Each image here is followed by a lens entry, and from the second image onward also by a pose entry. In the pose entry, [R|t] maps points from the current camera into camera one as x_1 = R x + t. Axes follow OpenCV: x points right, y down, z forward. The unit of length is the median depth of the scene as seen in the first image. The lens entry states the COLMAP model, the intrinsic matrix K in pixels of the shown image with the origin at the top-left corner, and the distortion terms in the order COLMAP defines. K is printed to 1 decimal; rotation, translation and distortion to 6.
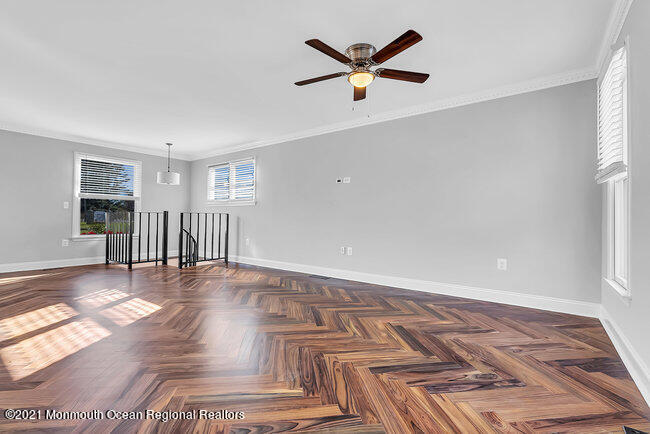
lens RADIAL K [[295.1, 0, 325.0], [0, 295.1, 217.0], [0, 0, 1]] dist [-0.003889, 0.000185]
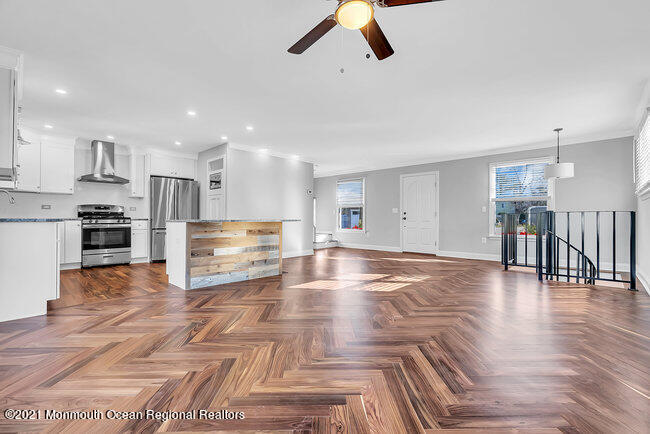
lens RADIAL K [[291.3, 0, 325.0], [0, 291.3, 217.0], [0, 0, 1]] dist [-0.000797, 0.000229]
pose [[-0.118098, -0.019079, -0.992819, 0.391037], [0.009706, 0.999745, -0.020367, 0.009379], [0.992955, -0.012041, -0.117882, 0.488479]]
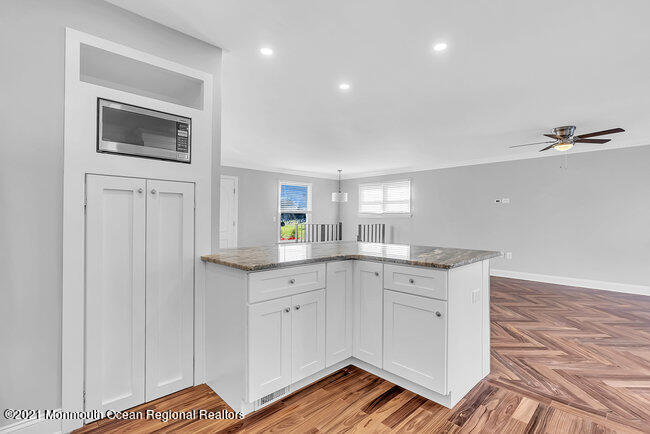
lens RADIAL K [[310.6, 0, 325.0], [0, 310.6, 217.0], [0, 0, 1]] dist [-0.001740, 0.000291]
pose [[0.988090, -0.006873, -0.153722, -0.422536], [0.008024, 0.999944, 0.006872, -0.060053], [0.153666, -0.008023, 0.988090, -0.395764]]
